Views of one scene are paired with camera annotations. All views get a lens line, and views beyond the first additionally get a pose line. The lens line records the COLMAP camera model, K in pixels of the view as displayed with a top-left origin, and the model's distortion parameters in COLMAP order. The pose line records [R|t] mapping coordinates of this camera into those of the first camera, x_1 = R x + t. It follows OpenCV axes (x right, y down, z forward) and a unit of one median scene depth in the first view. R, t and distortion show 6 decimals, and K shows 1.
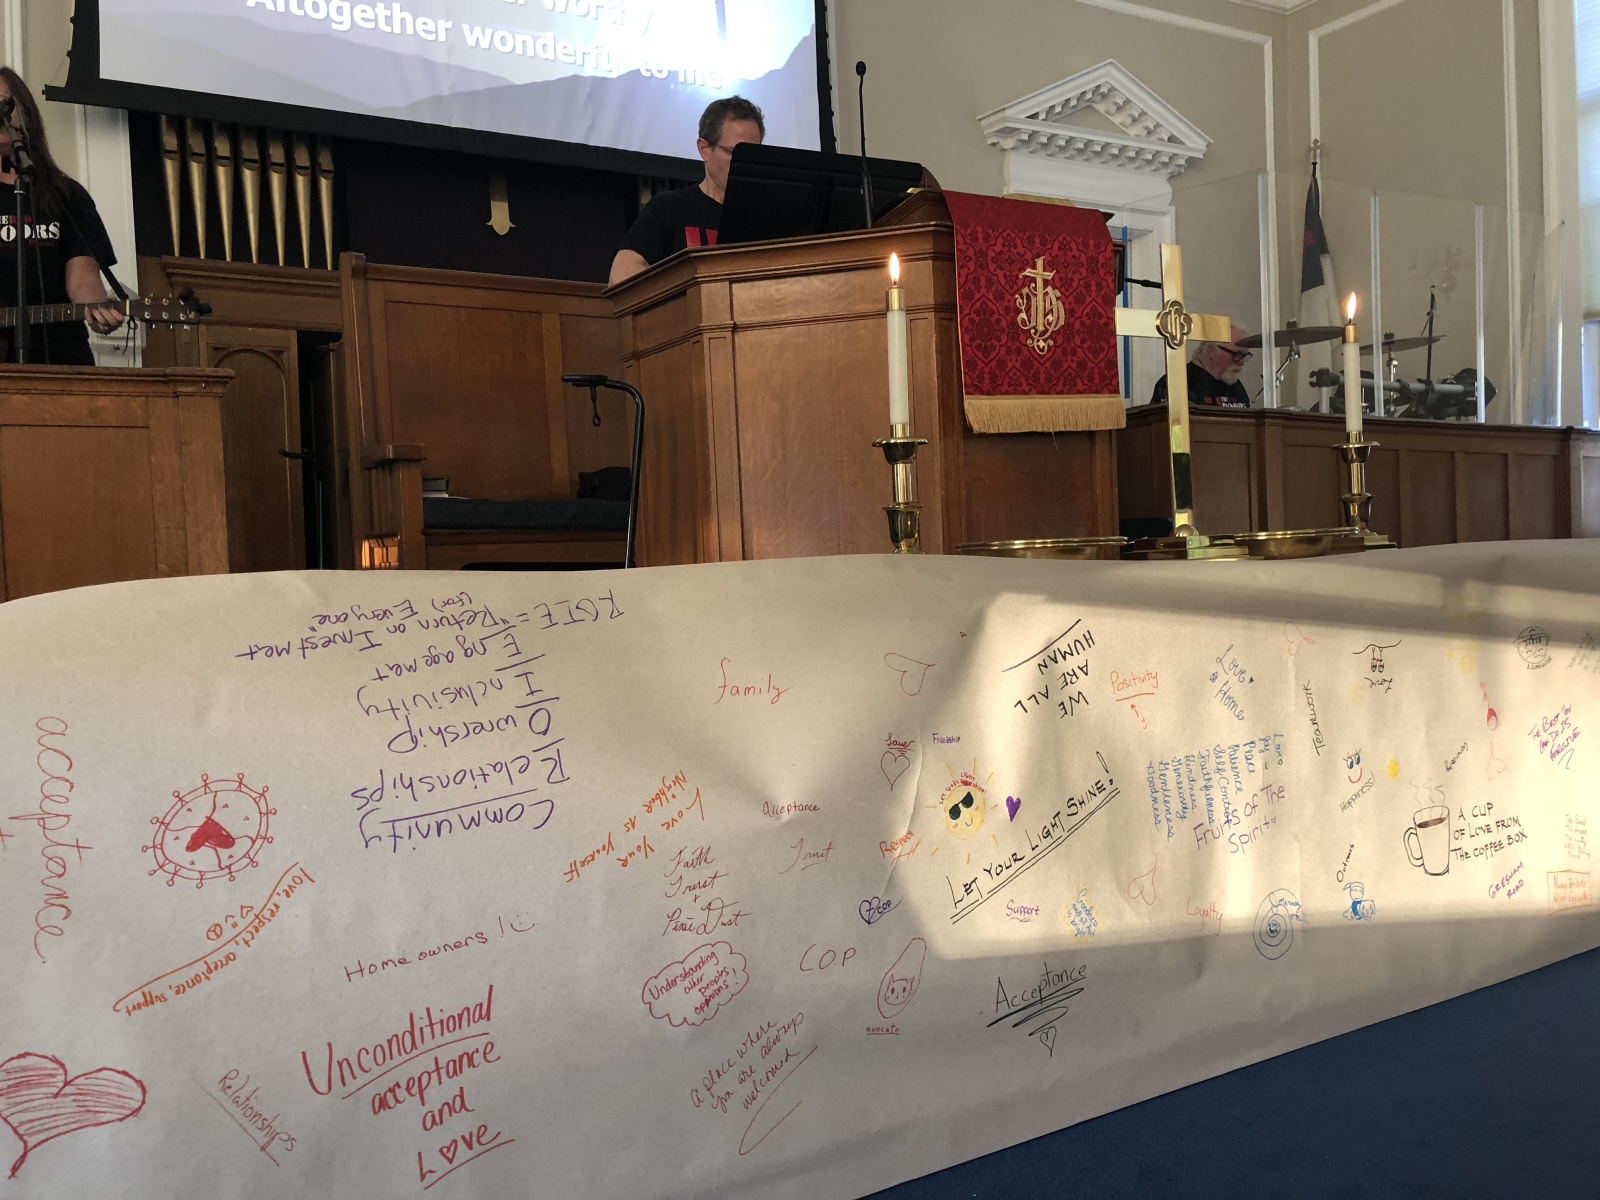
lens RADIAL K [[1306.4, 0, 805.1], [0, 1306.4, 585.6], [0, 0, 1]] dist [0.003988, 0.009379]
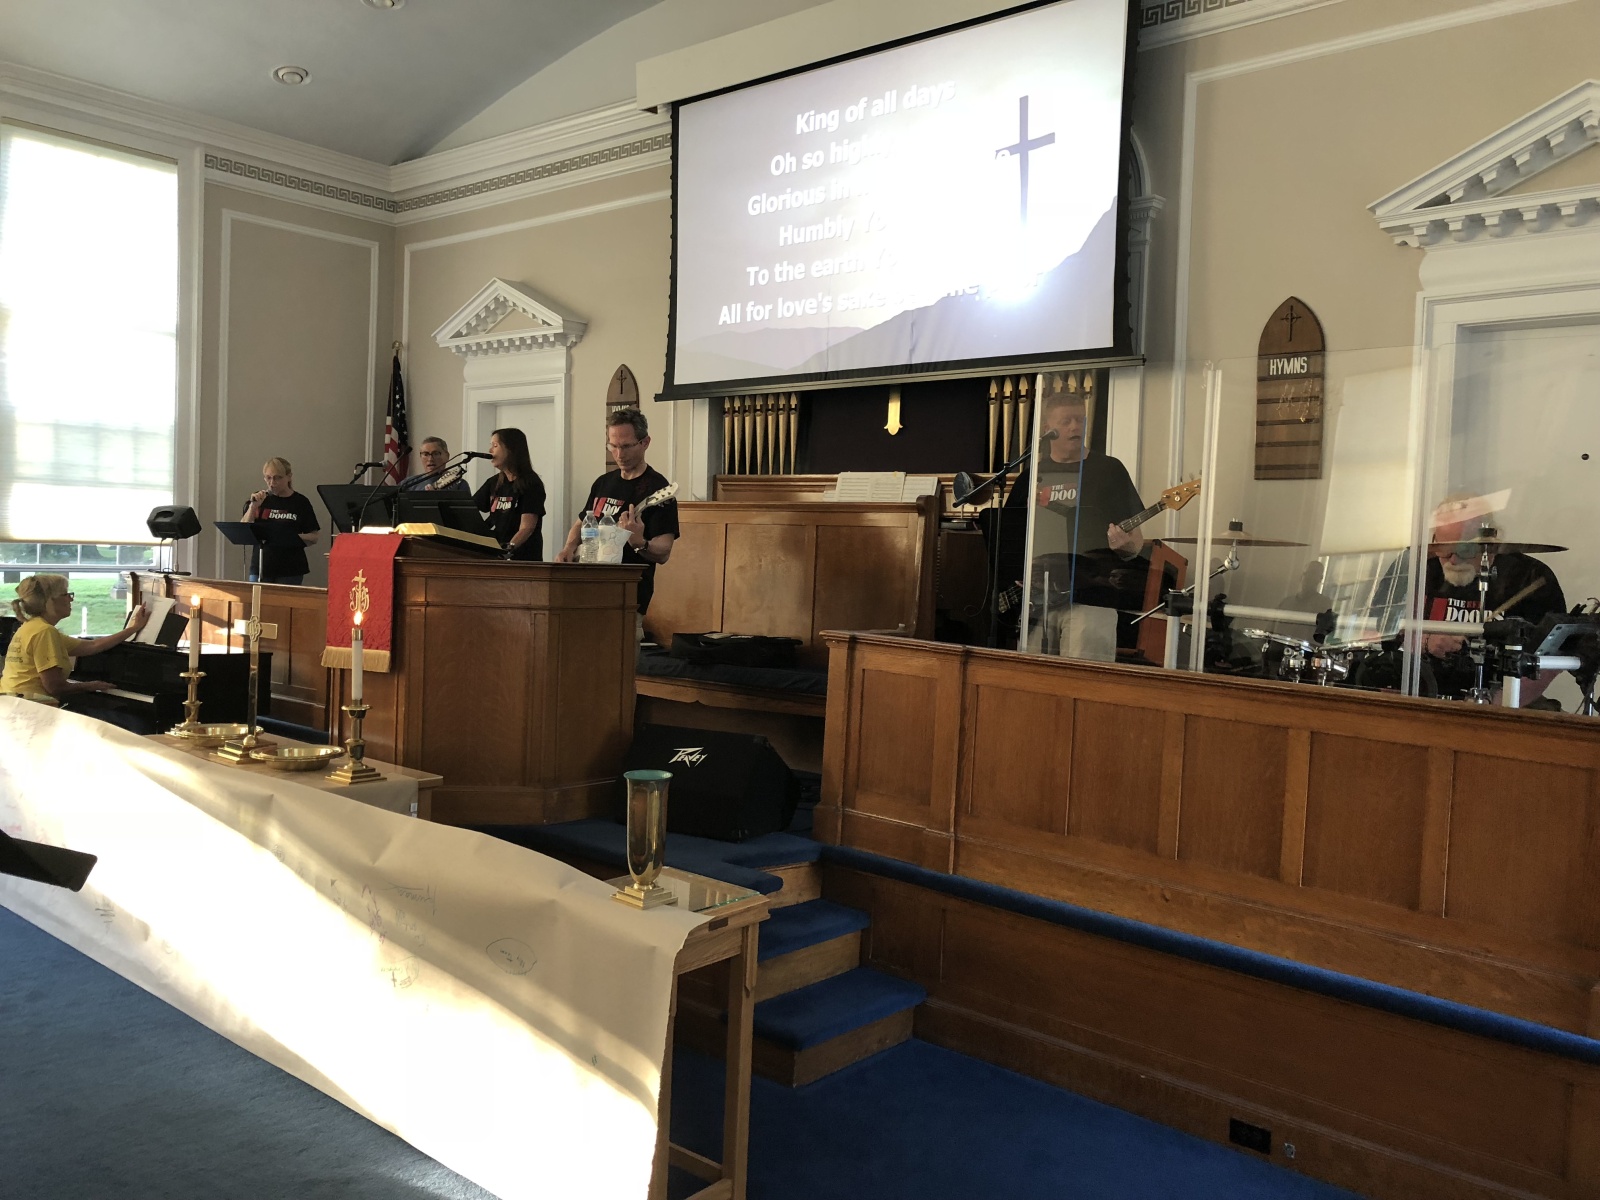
lens RADIAL K [[1306.4, 0, 807.4], [0, 1306.4, 599.2], [0, 0, 1]] dist [0.003988, 0.009379]
pose [[0.292676, 0.090521, -0.951917, 1.427071], [-0.071615, 0.994788, 0.072579, -0.271163], [0.953526, 0.046929, 0.297633, 0.748772]]
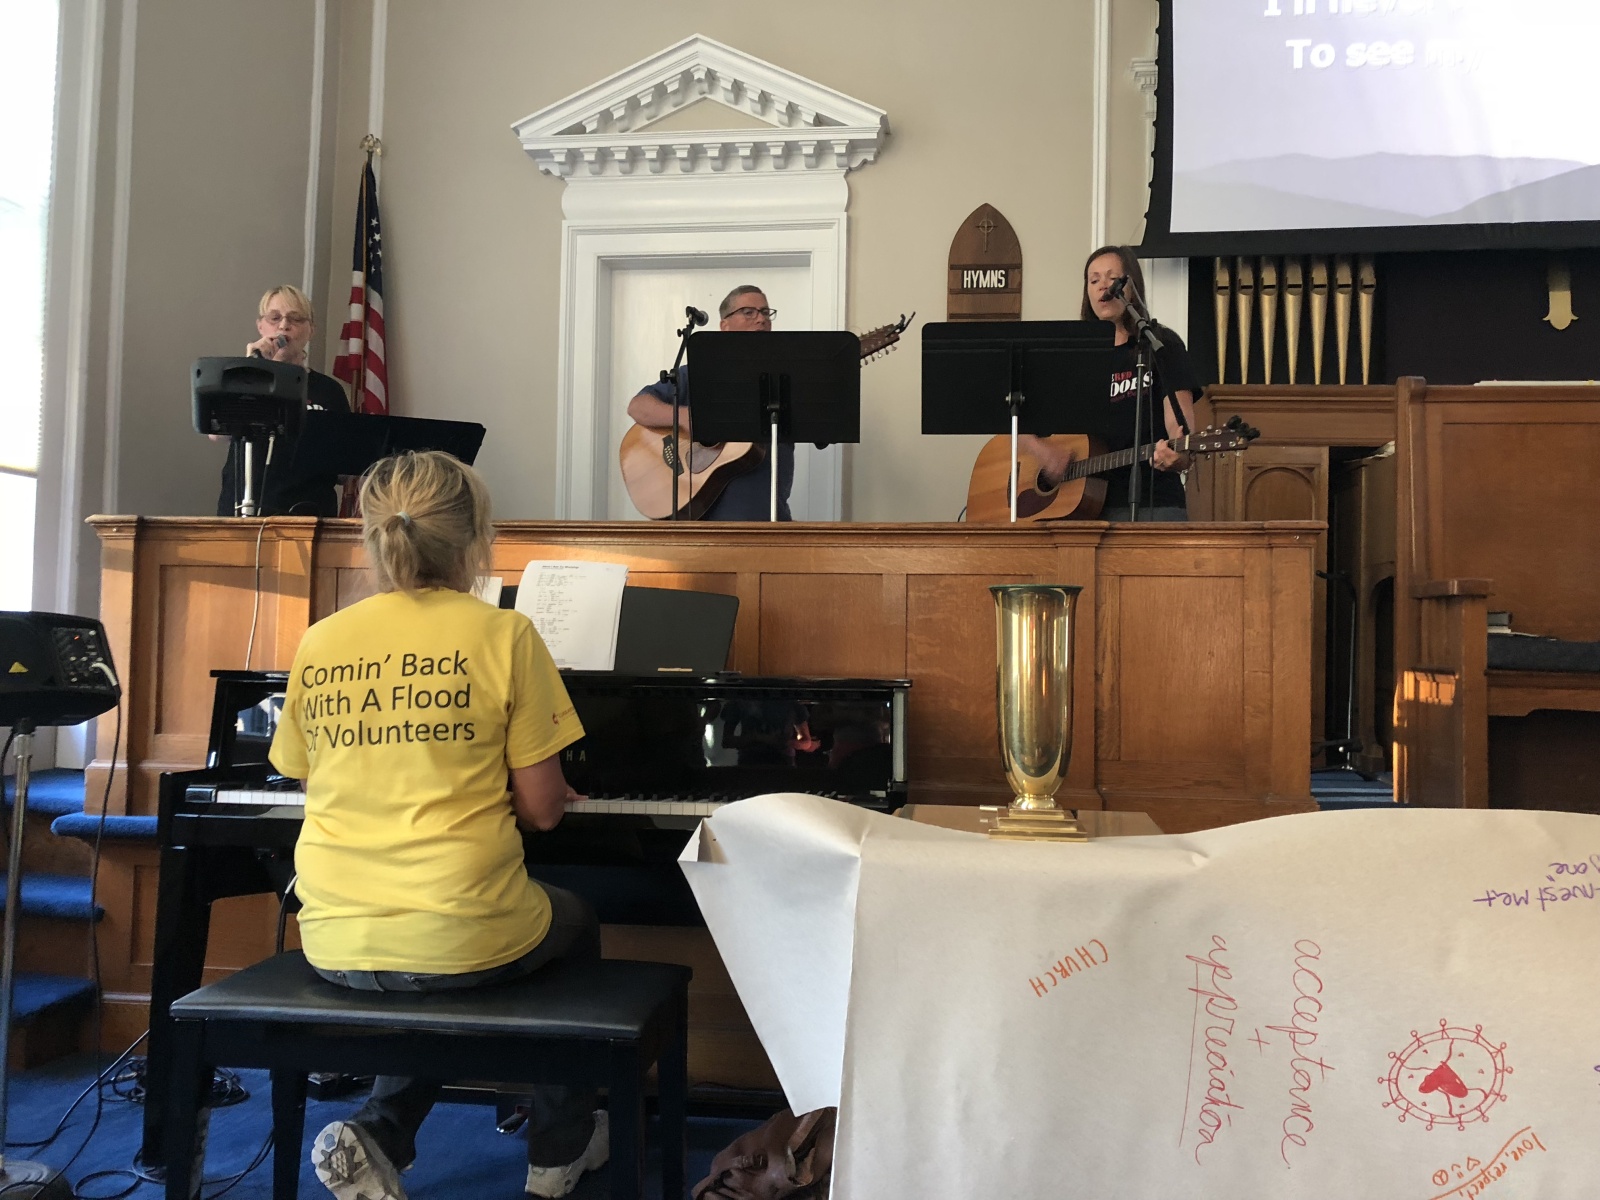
lens RADIAL K [[1306.4, 0, 800.0], [0, 1306.4, 593.7], [0, 0, 1]] dist [0.003988, 0.009379]
pose [[0.766093, 0.034910, -0.641781, -0.065219], [-0.066127, 0.997506, -0.024676, -0.039305], [0.639319, 0.061343, 0.766491, -0.032742]]
